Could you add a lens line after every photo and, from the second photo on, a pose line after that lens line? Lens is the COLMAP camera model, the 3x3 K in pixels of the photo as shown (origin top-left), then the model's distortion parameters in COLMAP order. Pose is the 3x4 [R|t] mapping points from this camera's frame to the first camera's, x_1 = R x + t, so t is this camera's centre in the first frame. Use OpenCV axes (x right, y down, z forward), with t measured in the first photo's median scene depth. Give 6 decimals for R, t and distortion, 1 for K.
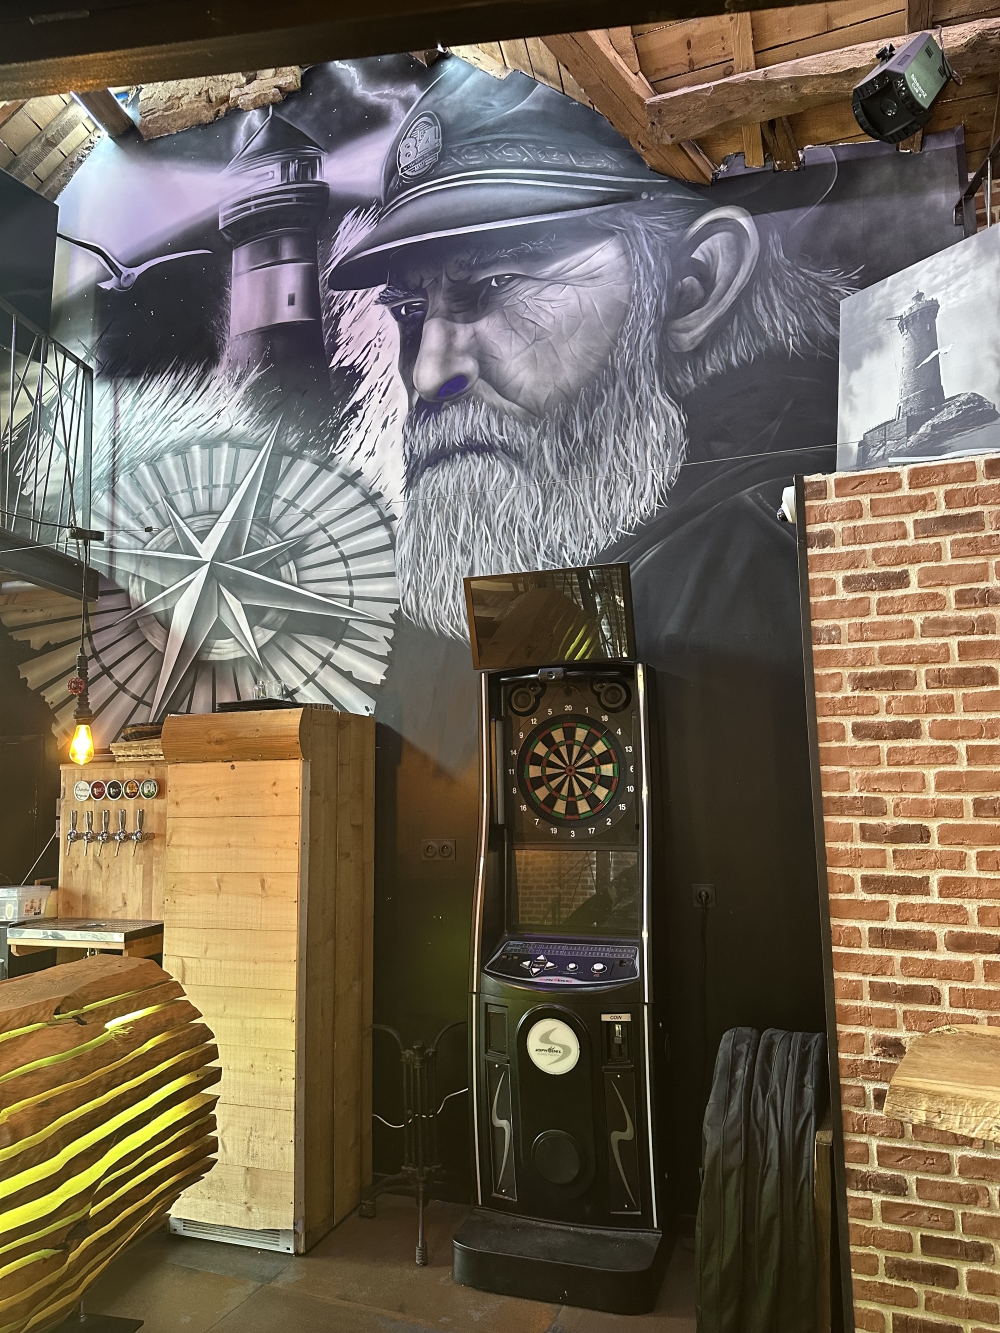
lens RADIAL K [[930.0, 0, 504.2], [0, 930.0, 676.3], [0, 0, 1]] dist [0.074577, -0.099015]
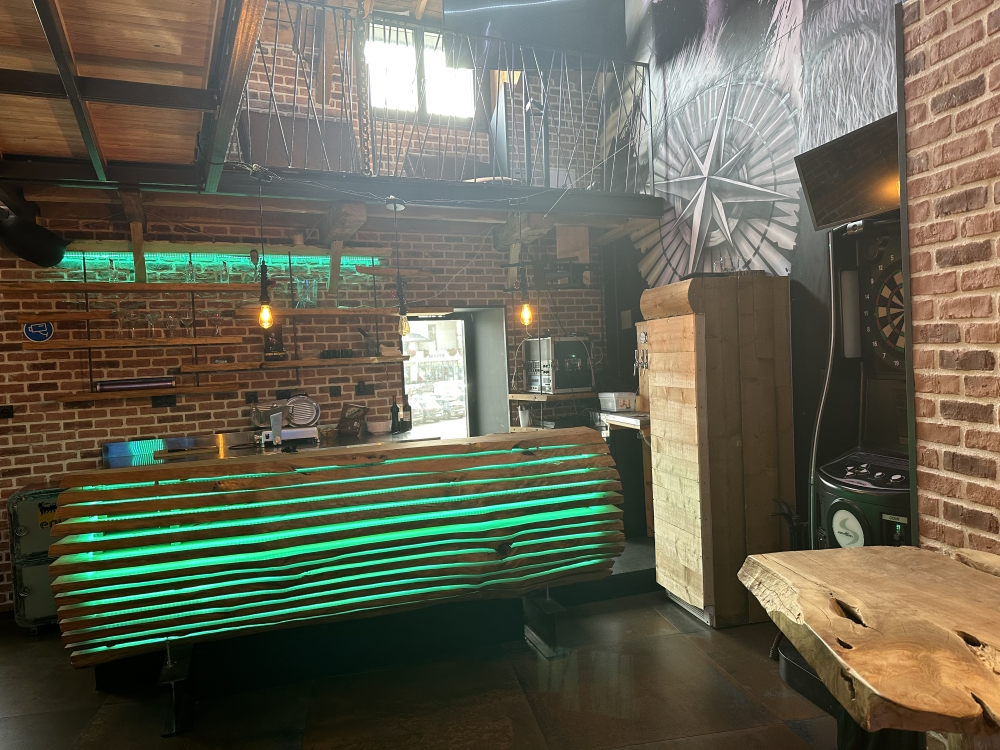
lens RADIAL K [[697.7, 0, 496.4], [0, 697.7, 377.1], [0, 0, 1]] dist [0.074577, -0.099015]
pose [[0.534051, 0.020535, -0.845203, 0.479040], [0.128409, 0.986137, 0.105095, 0.027413], [0.835644, -0.164658, 0.524010, 0.126854]]
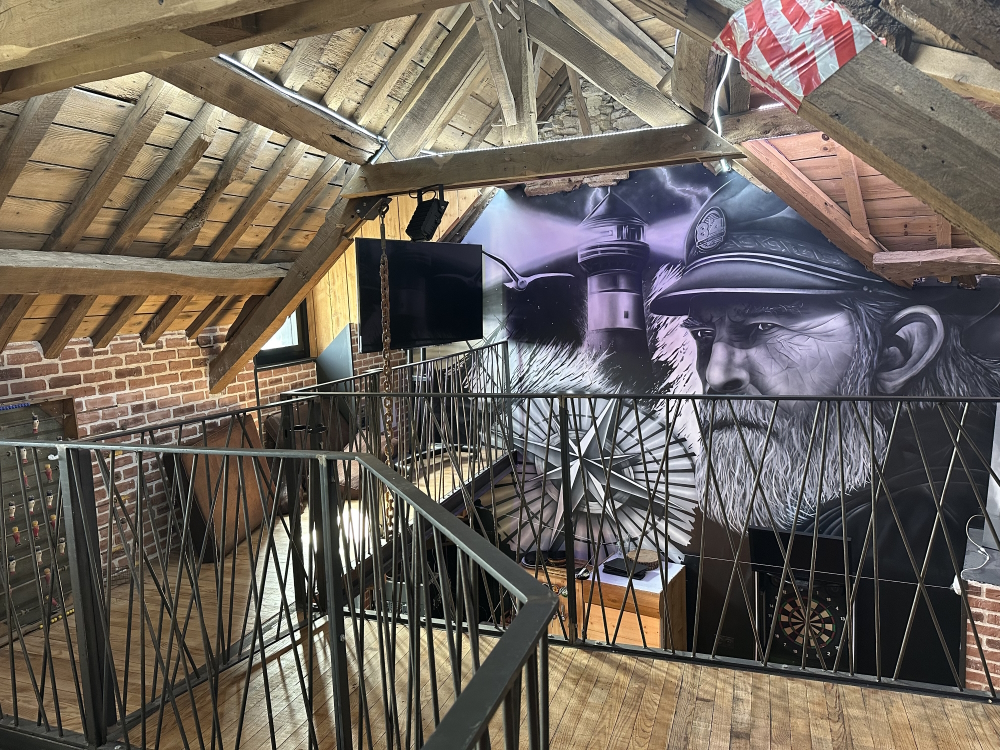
lens RADIAL K [[697.7, 0, 502.8], [0, 697.7, 368.5], [0, 0, 1]] dist [0.074577, -0.099015]
pose [[0.975683, -0.003533, -0.219160, -0.185492], [0.051275, 0.975805, 0.212543, -0.645471], [0.213106, -0.218612, 0.952257, -0.300050]]
